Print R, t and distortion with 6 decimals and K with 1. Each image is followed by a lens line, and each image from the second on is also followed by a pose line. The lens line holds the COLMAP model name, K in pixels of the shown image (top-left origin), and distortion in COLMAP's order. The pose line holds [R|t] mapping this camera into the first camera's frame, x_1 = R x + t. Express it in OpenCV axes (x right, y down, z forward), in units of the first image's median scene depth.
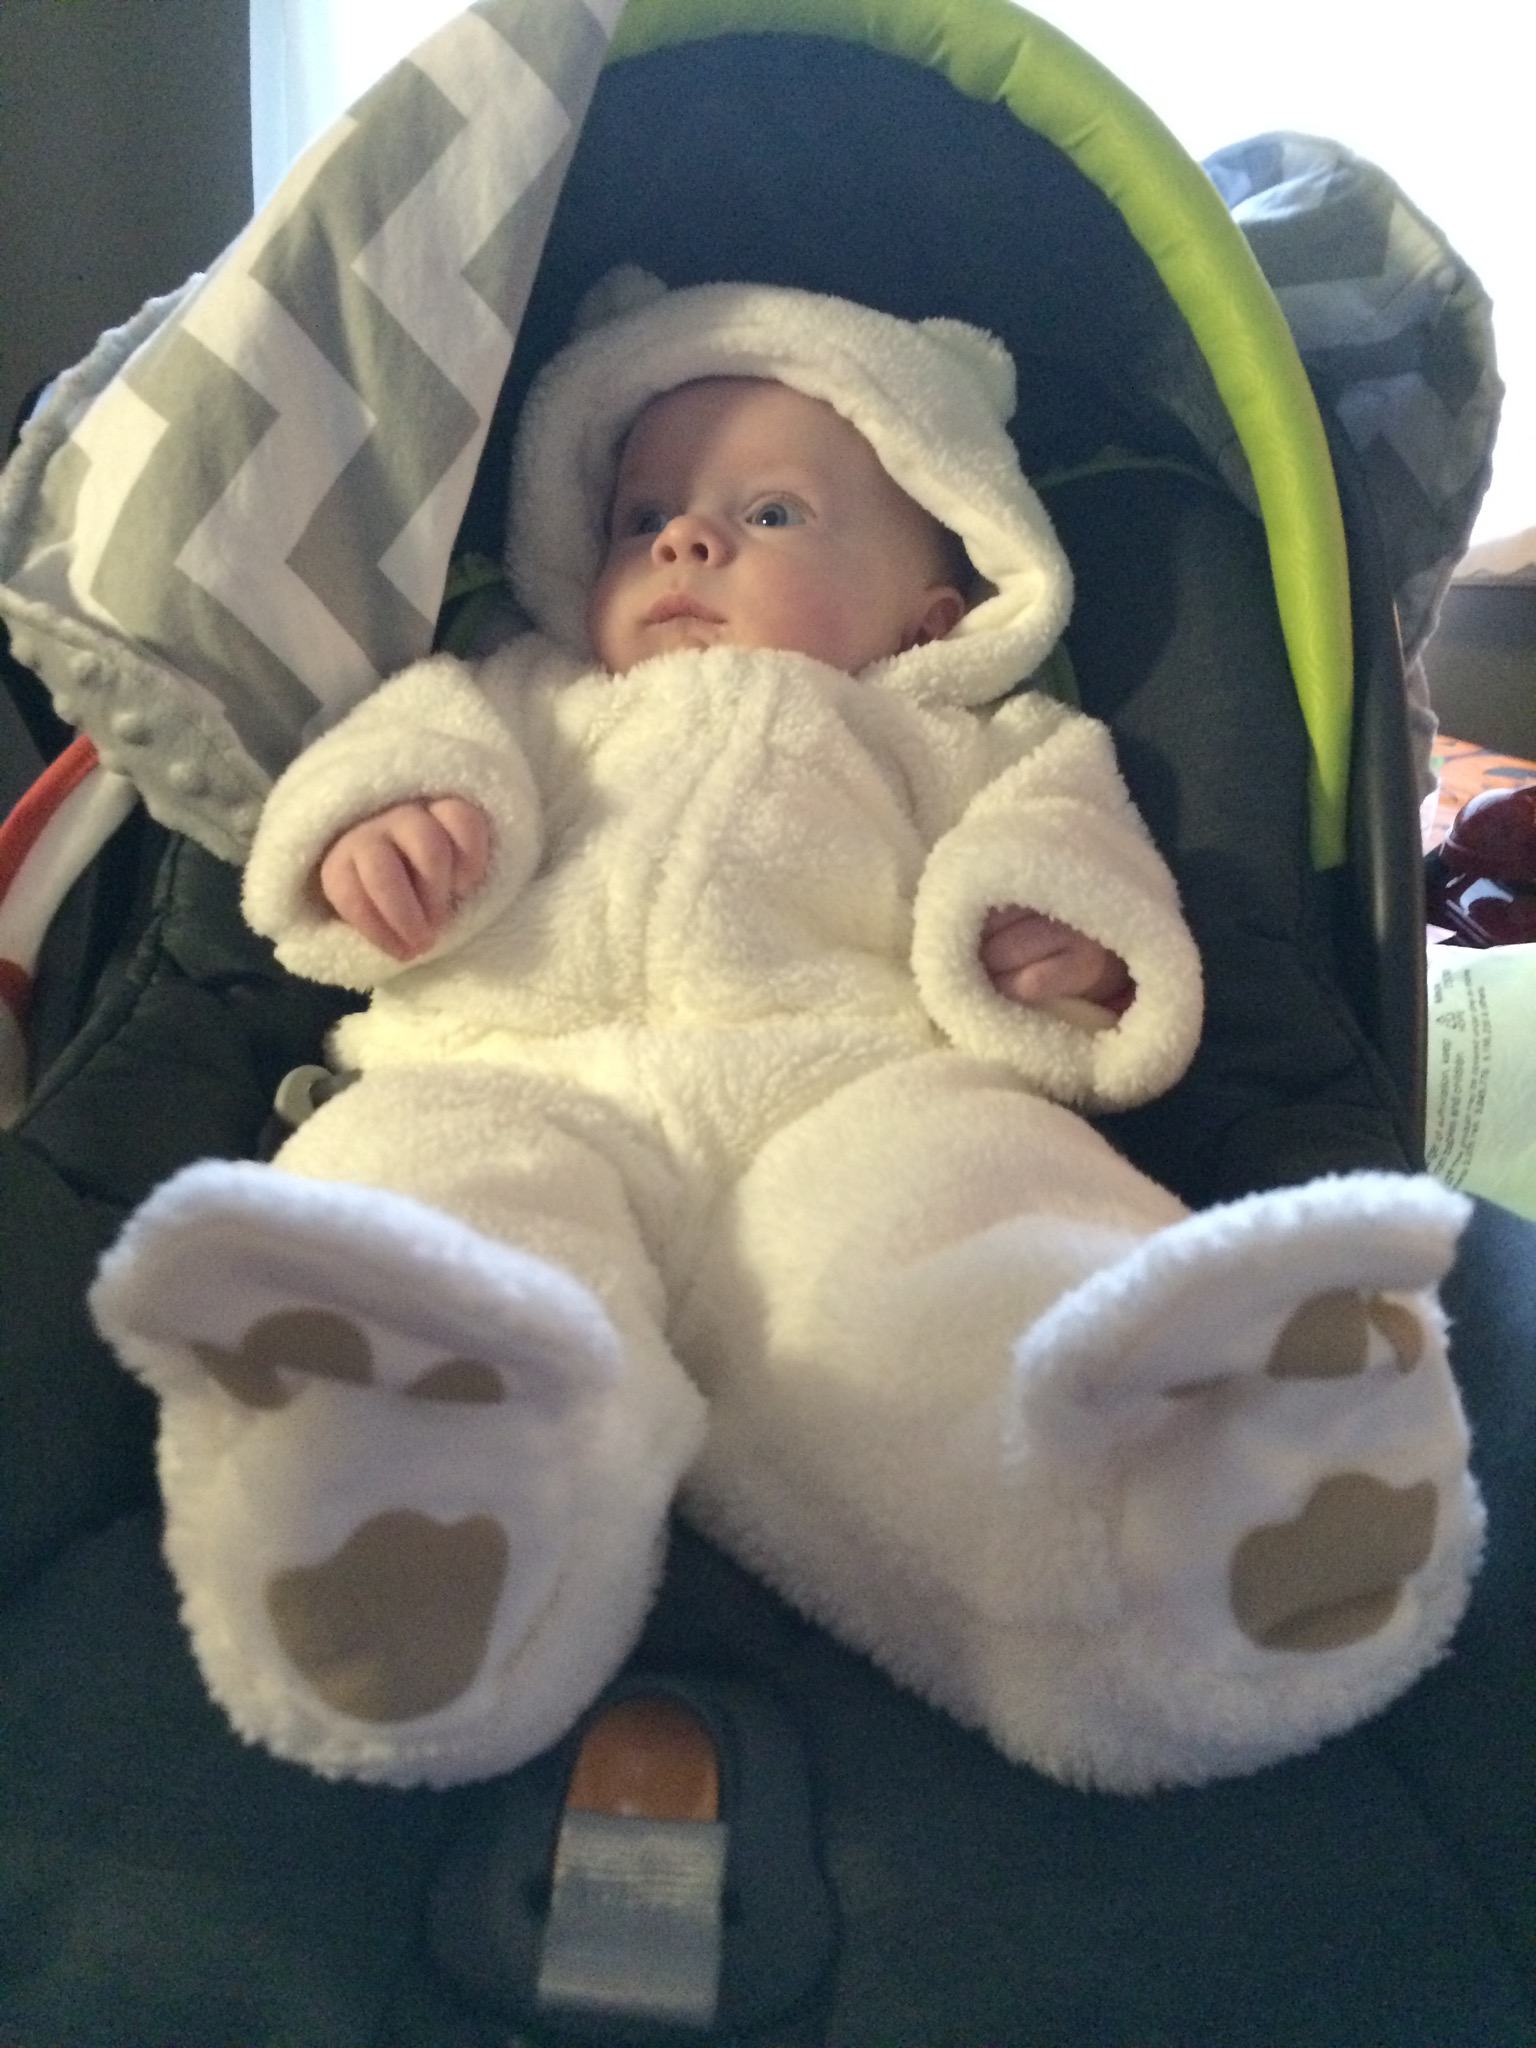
lens RADIAL K [[1736.2, 0, 725.4], [0, 1736.2, 1020.5], [0, 0, 1]] dist [0.627522, 0.000080]
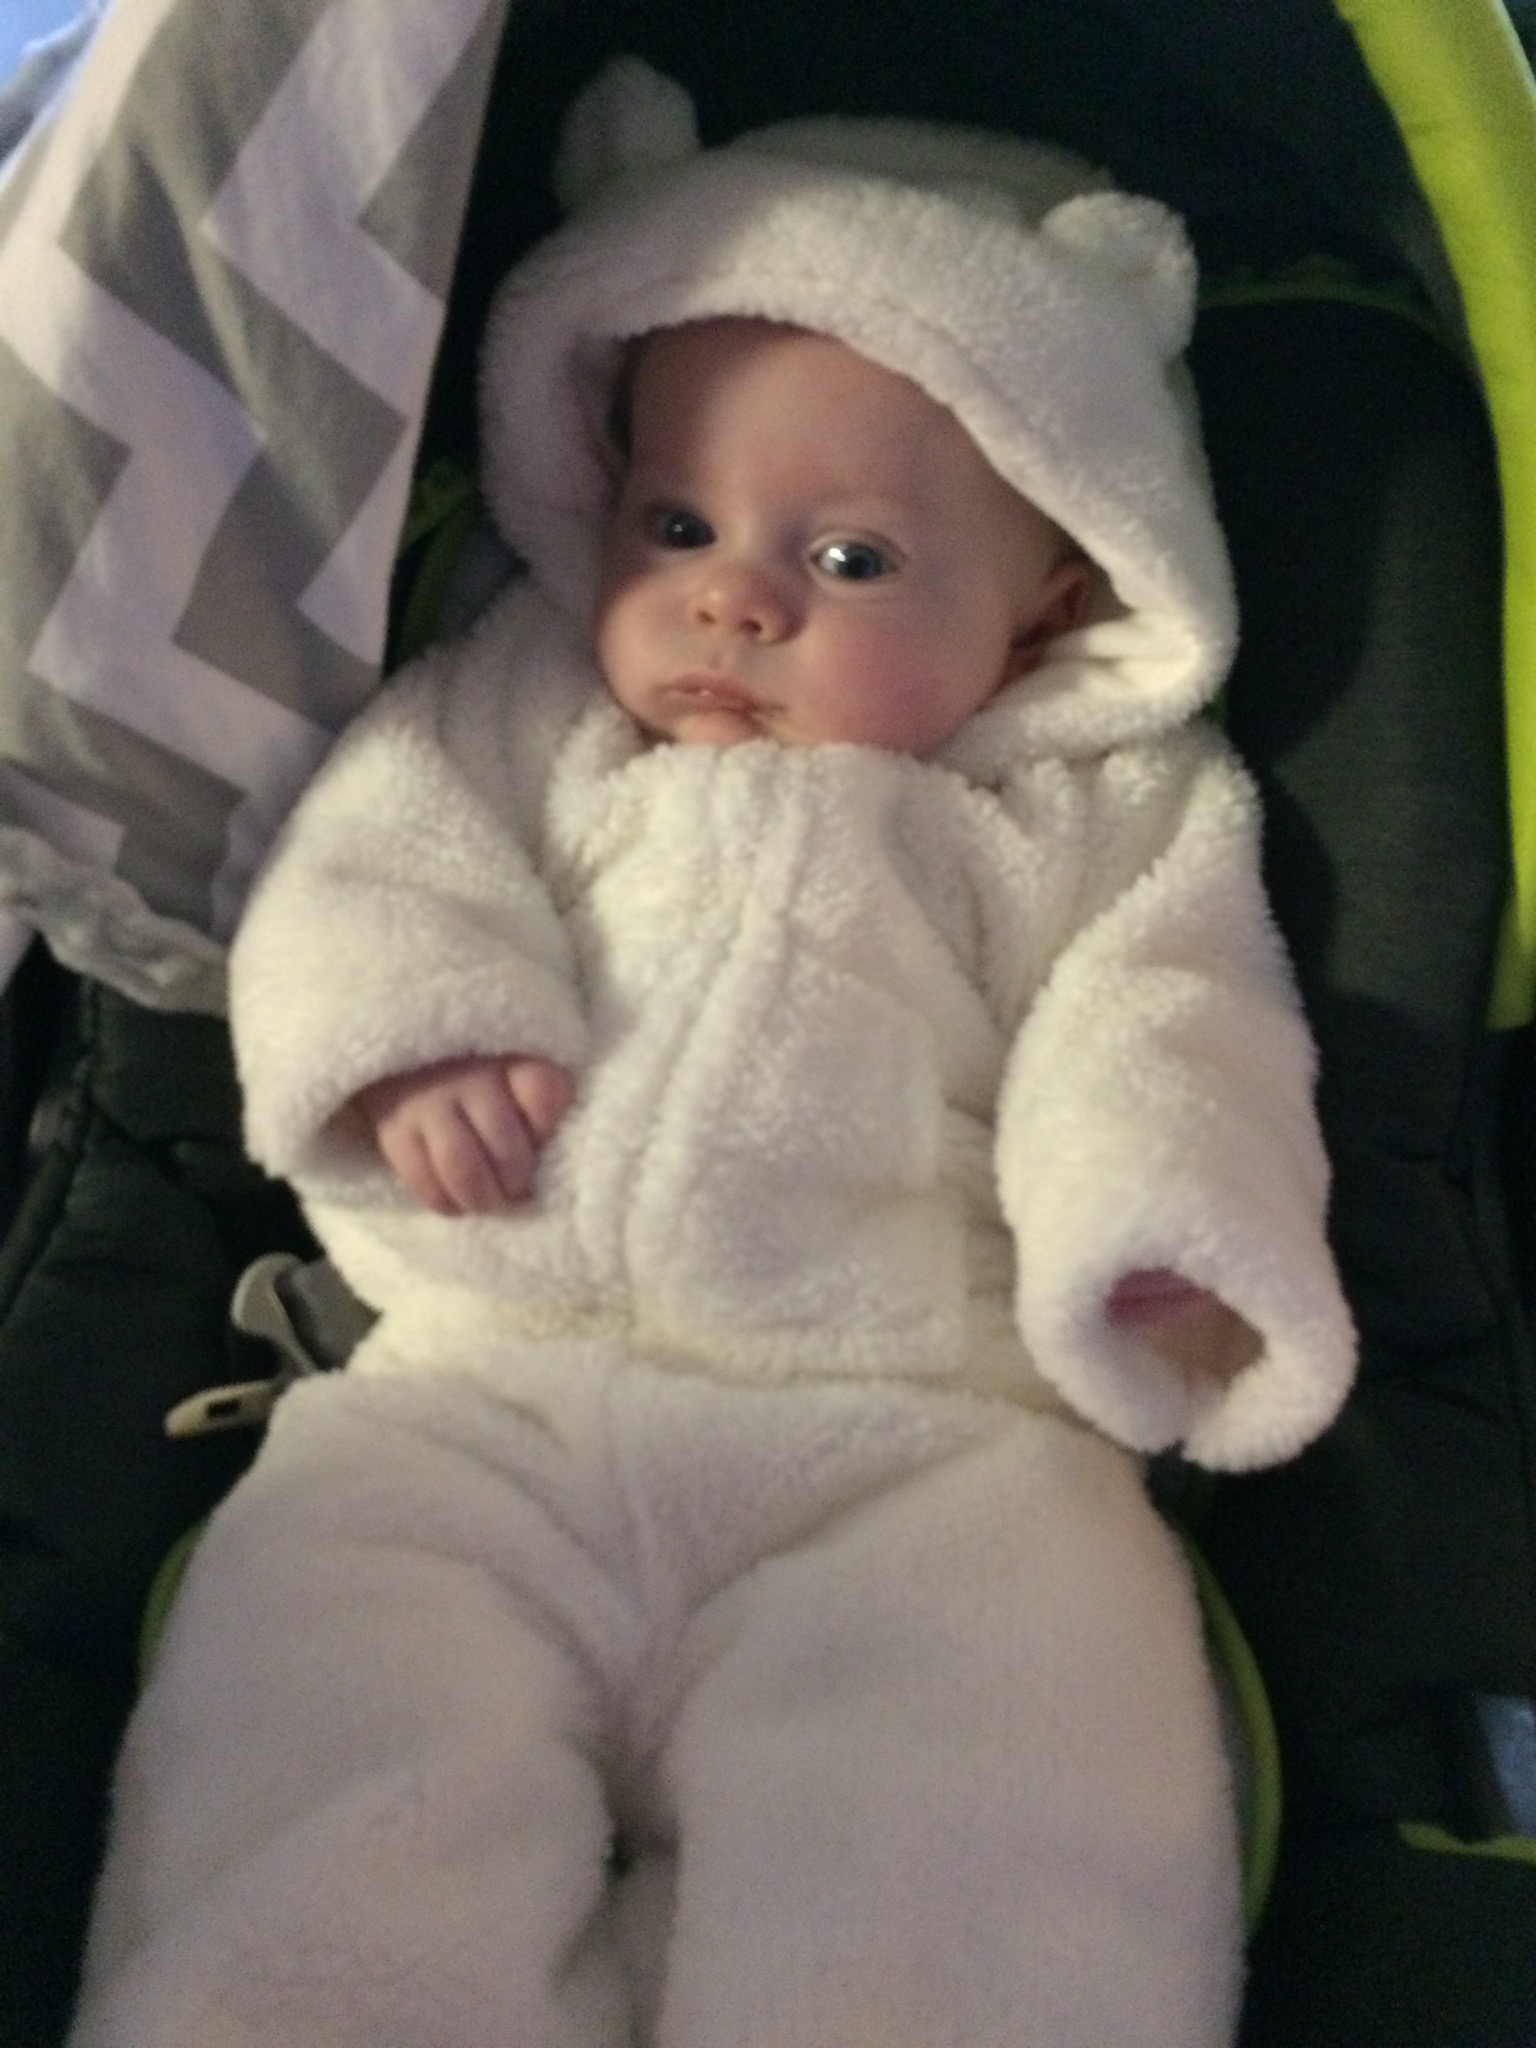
lens RADIAL K [[1723.4, 0, 768.0], [0, 1723.4, 1024.0], [0, 0, 1]] dist [0.413349, 0.000039]
pose [[0.994766, 0.030547, -0.097505, 0.087532], [0.016162, 0.895212, 0.445348, -0.445264], [0.100892, -0.444593, 0.890033, 0.290994]]
